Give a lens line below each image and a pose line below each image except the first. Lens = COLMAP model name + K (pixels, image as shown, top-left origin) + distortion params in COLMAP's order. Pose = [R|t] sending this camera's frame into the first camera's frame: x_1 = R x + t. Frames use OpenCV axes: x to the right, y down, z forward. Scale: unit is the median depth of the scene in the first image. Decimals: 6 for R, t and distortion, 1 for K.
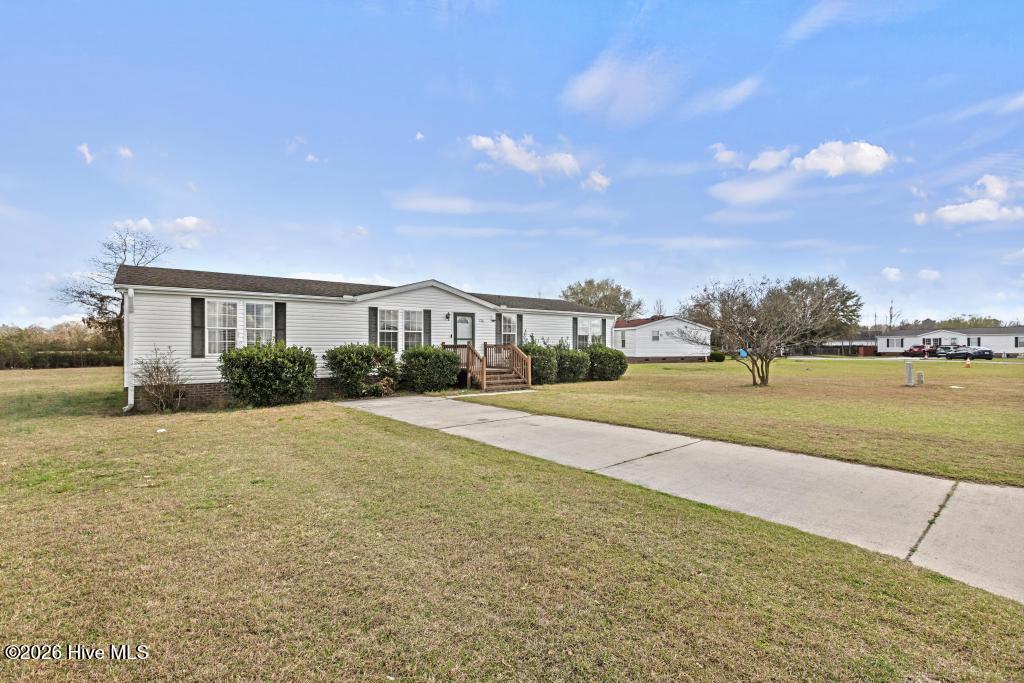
lens RADIAL K [[457.6, 0, 513.1], [0, 457.6, 345.1], [0, 0, 1]] dist [0.000976, 0.000113]
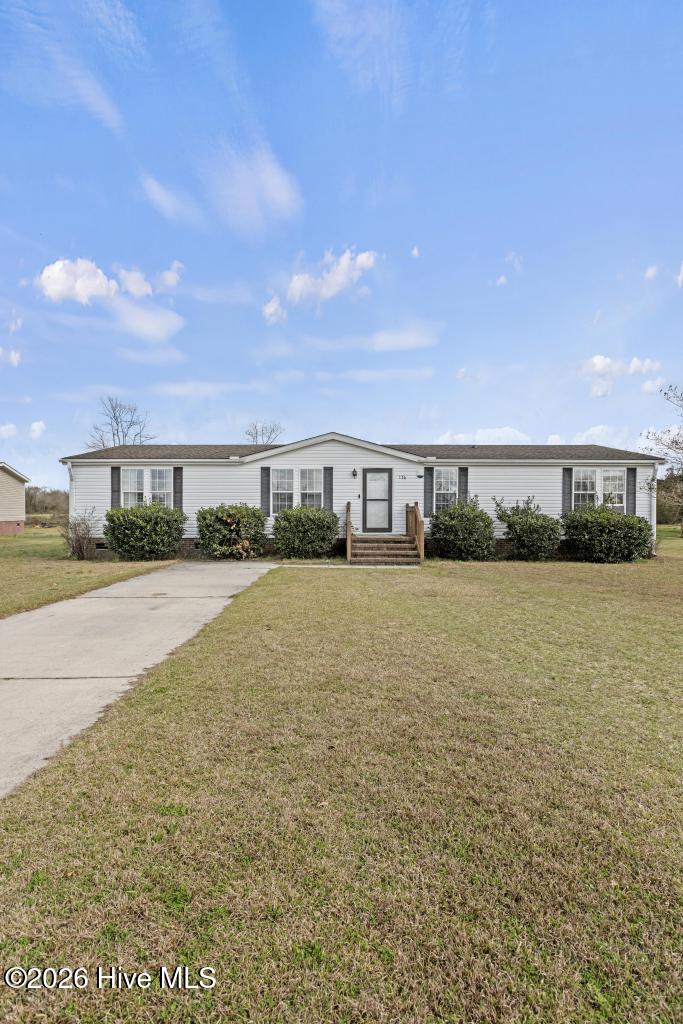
lens RADIAL K [[452.4, 0, 337.7], [0, 452.4, 515.0], [0, 0, 1]] dist [-0.000181, -0.000055]
pose [[0.784650, 0.015800, -0.619737, 0.389200], [-0.003745, 0.999778, 0.020748, -0.001940], [0.619927, -0.013959, 0.784535, 0.325839]]
